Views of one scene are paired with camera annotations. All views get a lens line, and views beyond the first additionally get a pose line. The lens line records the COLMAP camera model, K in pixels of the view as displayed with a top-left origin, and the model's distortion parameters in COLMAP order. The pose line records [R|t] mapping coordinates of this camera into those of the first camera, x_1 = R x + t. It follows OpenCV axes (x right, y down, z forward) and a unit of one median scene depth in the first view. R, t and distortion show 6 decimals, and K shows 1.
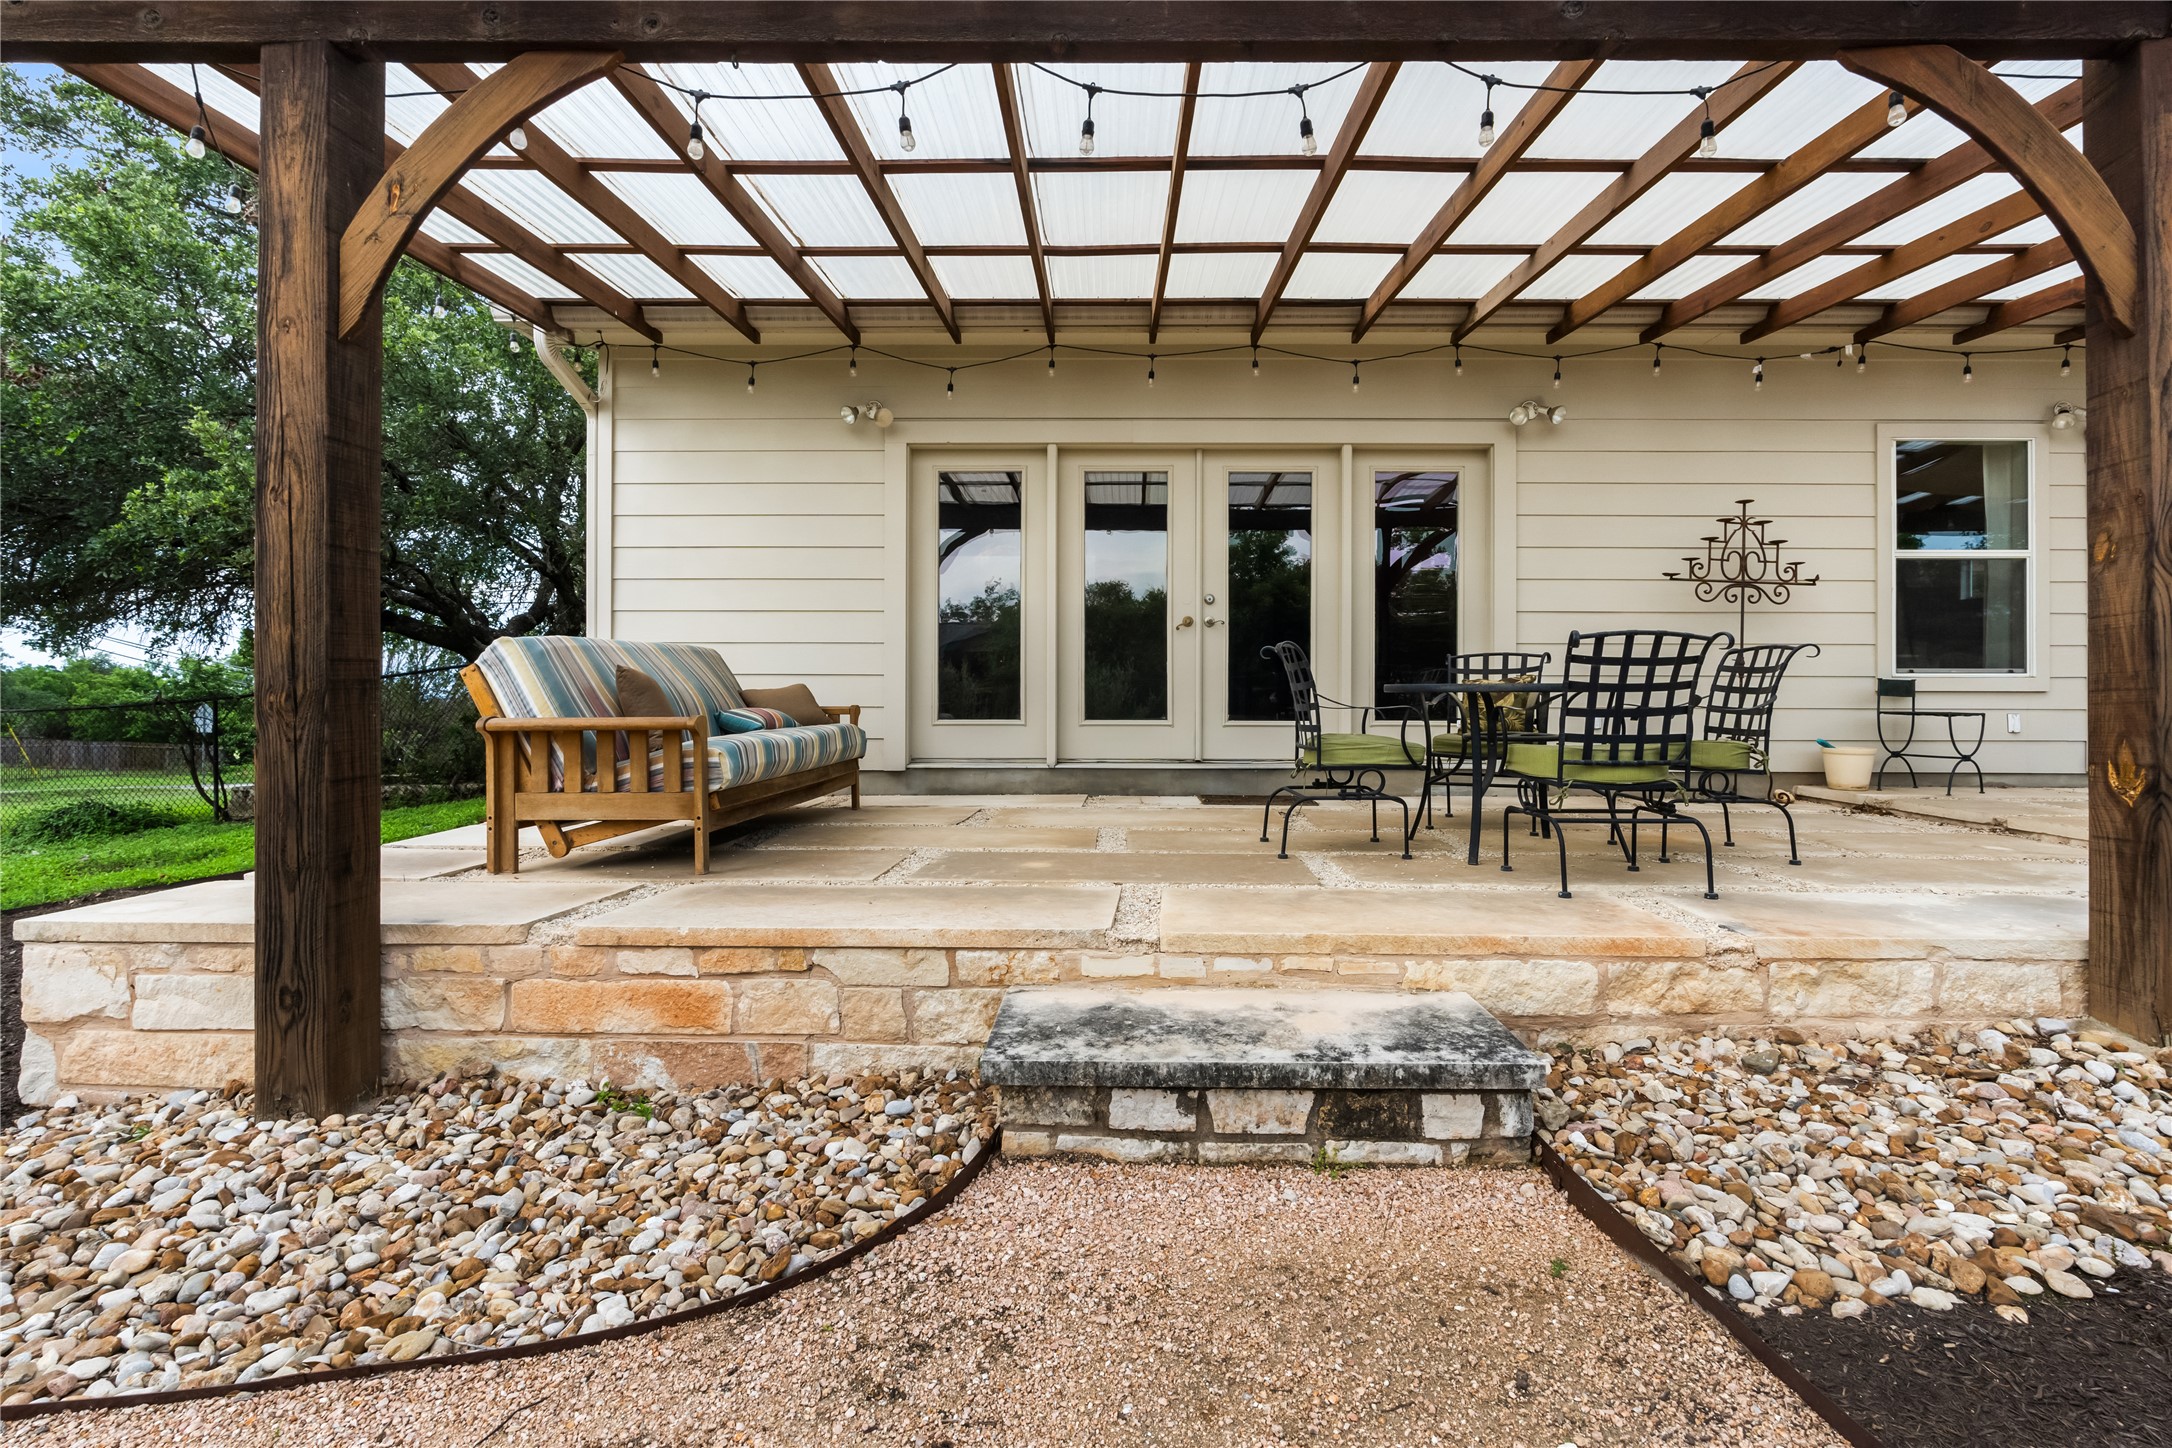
lens RADIAL K [[1012.6, 0, 1088.7], [0, 1012.6, 711.7], [0, 0, 1]] dist [-0.009569, -0.000198]
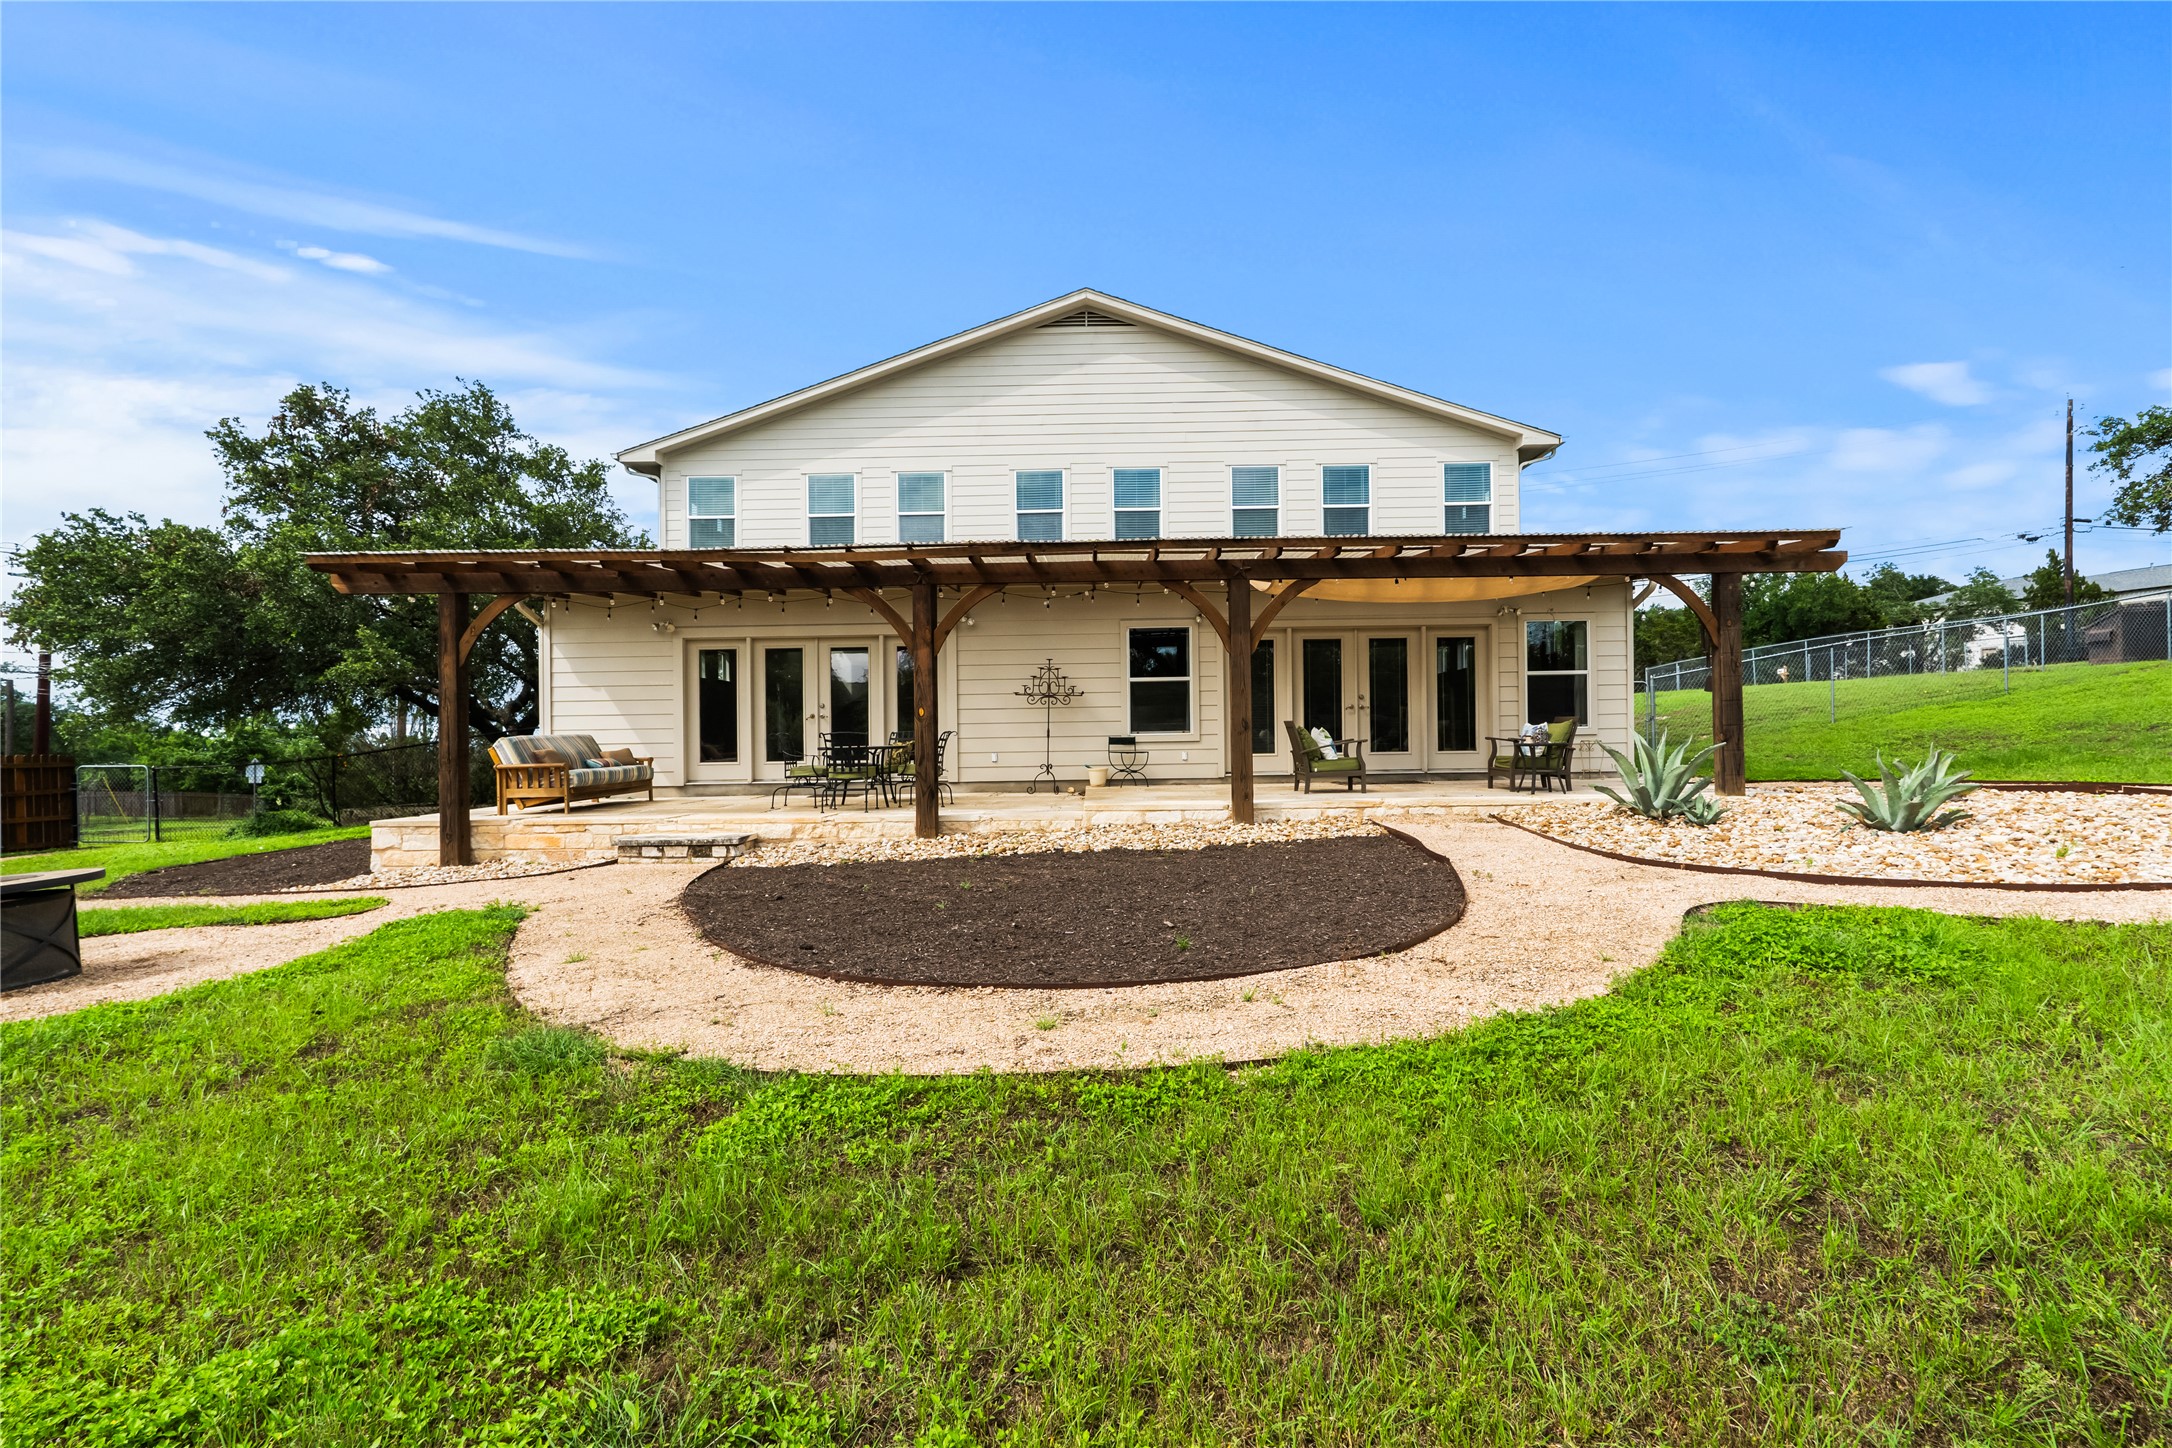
lens RADIAL K [[1022.1, 0, 1082.4], [0, 1022.1, 739.5], [0, 0, 1]] dist [-0.001091, 0.000125]
pose [[0.999798, -0.017762, -0.009432, 0.847742], [0.017655, 0.999781, -0.011257, -0.003120], [0.009630, 0.011088, 0.999892, -1.459756]]
